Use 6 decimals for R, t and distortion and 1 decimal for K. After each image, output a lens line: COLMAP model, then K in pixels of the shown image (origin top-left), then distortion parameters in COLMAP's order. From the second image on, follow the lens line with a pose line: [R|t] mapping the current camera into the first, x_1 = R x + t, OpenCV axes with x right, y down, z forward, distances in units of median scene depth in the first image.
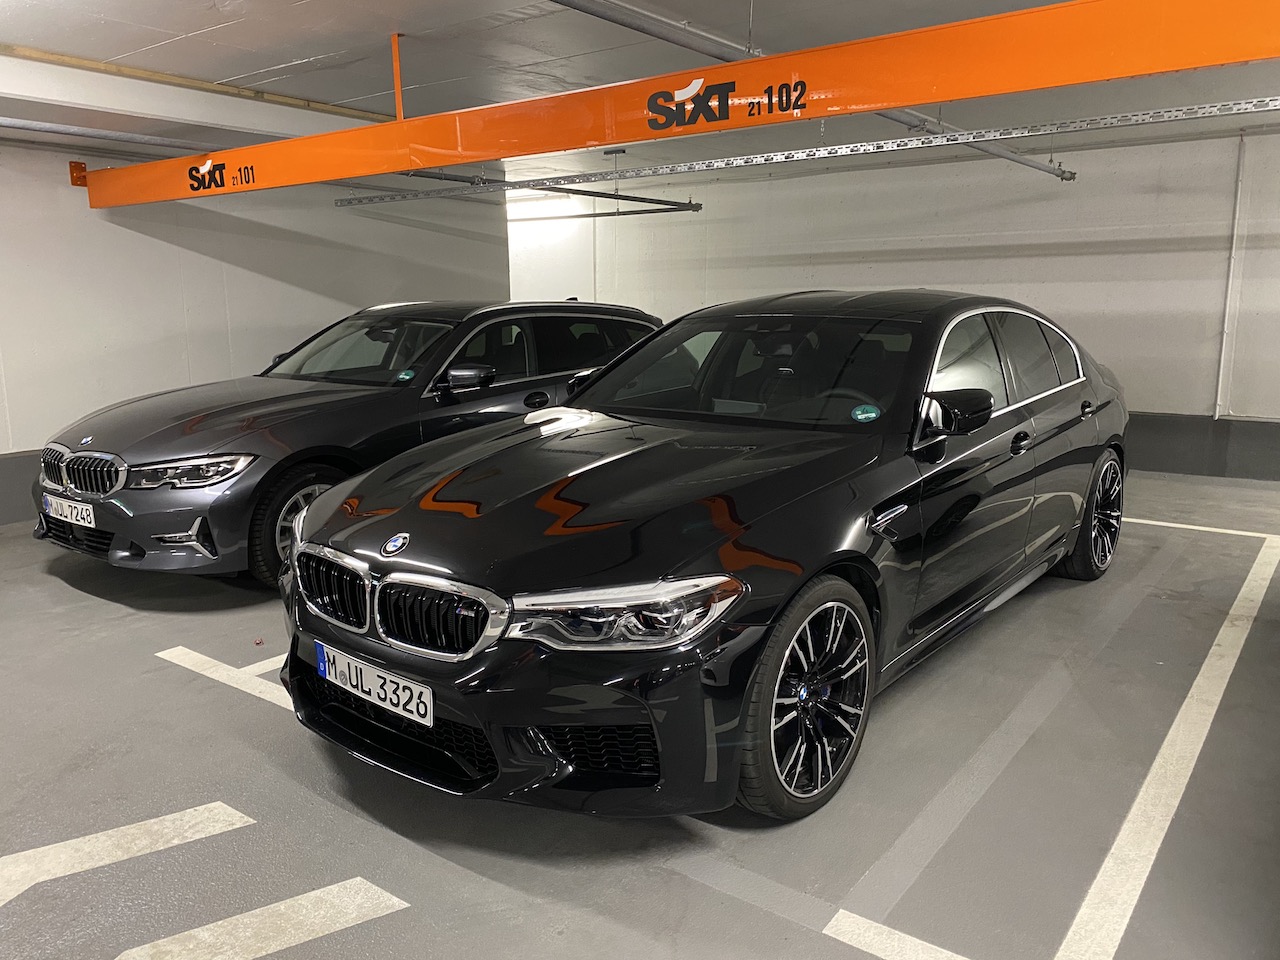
lens RADIAL K [[982.6, 0, 640.0], [0, 982.6, 480.0], [0, 0, 1]] dist [0.058140, -0.072515]
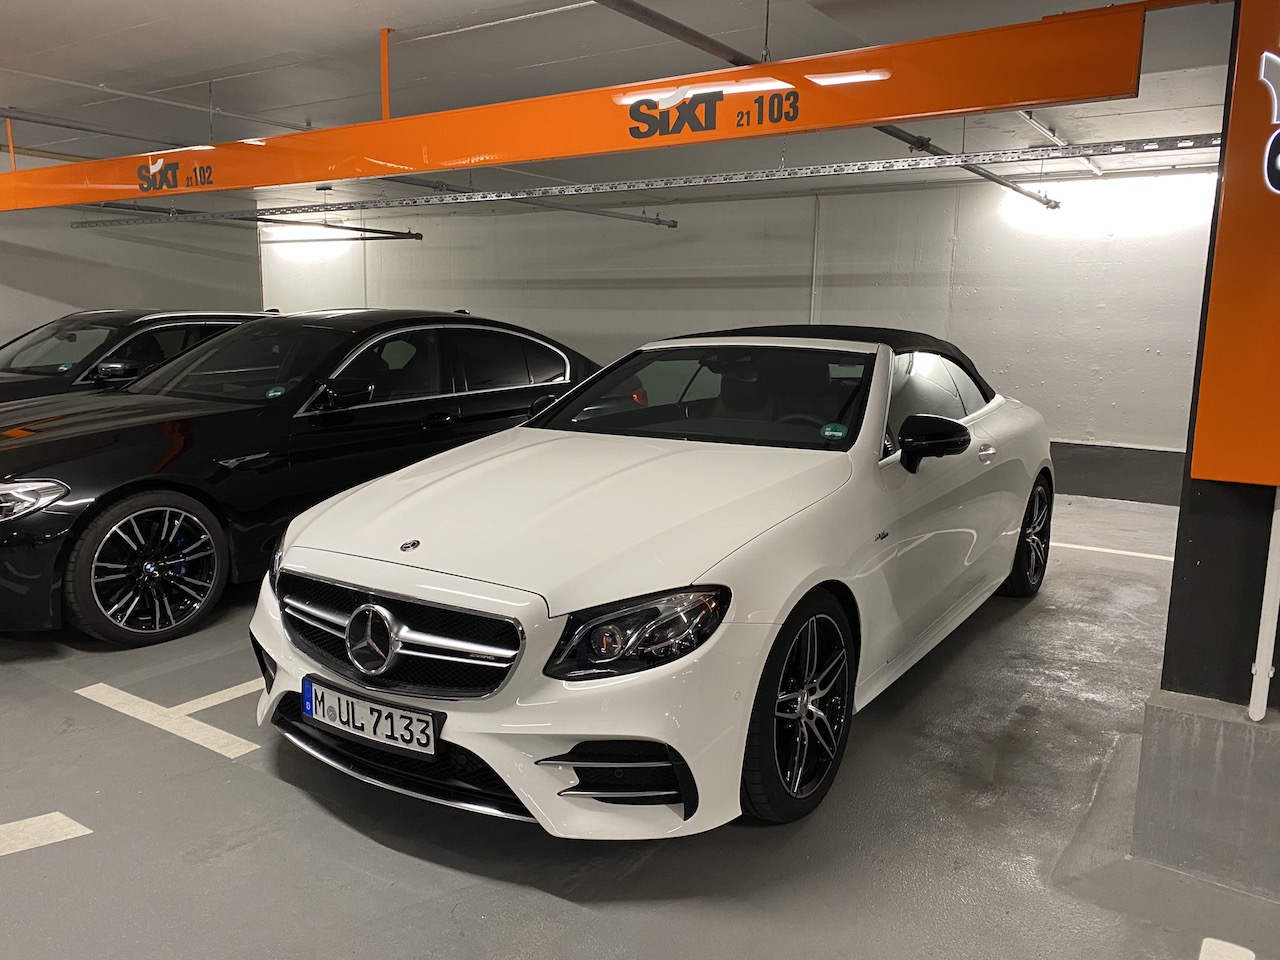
lens RADIAL K [[997.7, 0, 639.0], [0, 997.7, 486.4], [0, 0, 1]] dist [0.054348, -0.013359]
pose [[0.999066, 0.018255, 0.039167, 0.335937], [-0.017762, 0.999759, -0.012918, 0.037398], [-0.039394, 0.012211, 0.999149, -0.237064]]
